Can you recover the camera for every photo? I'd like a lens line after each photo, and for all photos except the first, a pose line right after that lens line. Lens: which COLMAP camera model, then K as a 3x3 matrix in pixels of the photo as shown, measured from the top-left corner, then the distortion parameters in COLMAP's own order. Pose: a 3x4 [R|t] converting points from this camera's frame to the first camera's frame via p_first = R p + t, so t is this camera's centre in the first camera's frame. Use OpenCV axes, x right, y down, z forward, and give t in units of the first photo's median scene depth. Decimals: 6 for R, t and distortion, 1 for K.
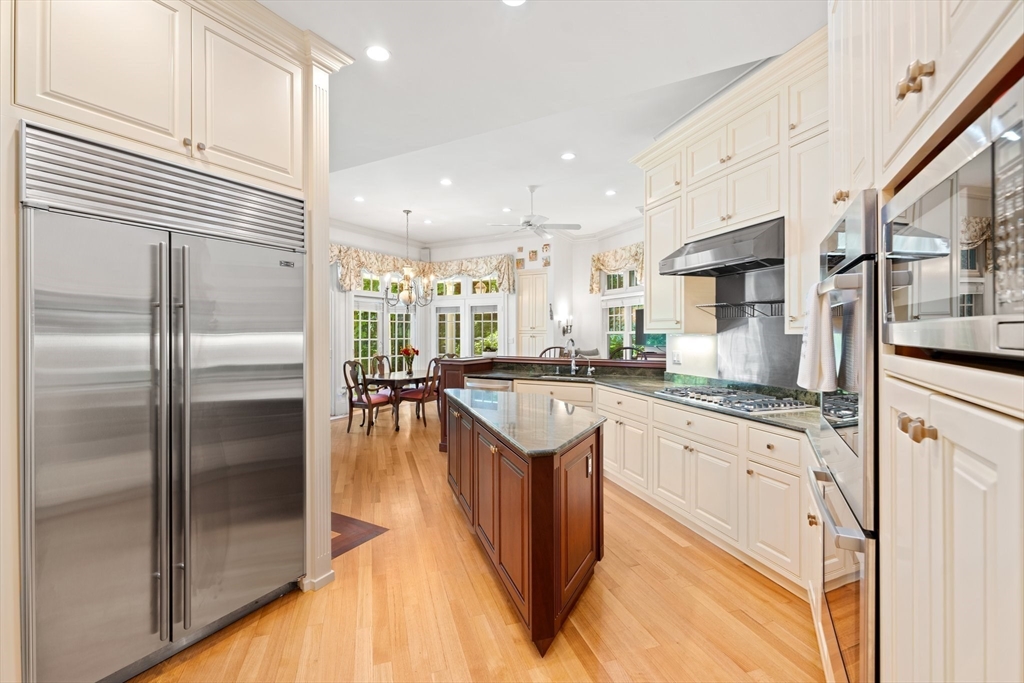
lens RADIAL K [[431.1, 0, 506.0], [0, 431.1, 332.6], [0, 0, 1]] dist [0.002394, -0.000134]
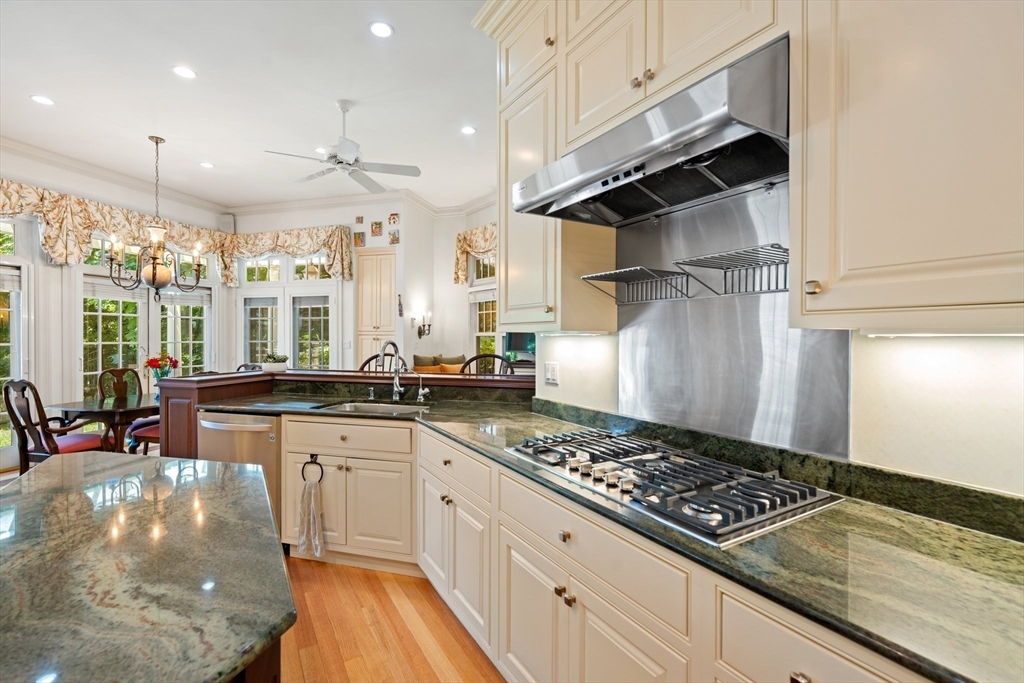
lens RADIAL K [[446.9, 0, 514.6], [0, 446.9, 340.3], [0, 0, 1]] dist [-0.002843, -0.000056]
pose [[0.964820, 0.001263, 0.262909, 0.094166], [-0.003589, 0.999959, 0.008369, 0.003956], [-0.262887, -0.009018, 0.964784, 0.214033]]
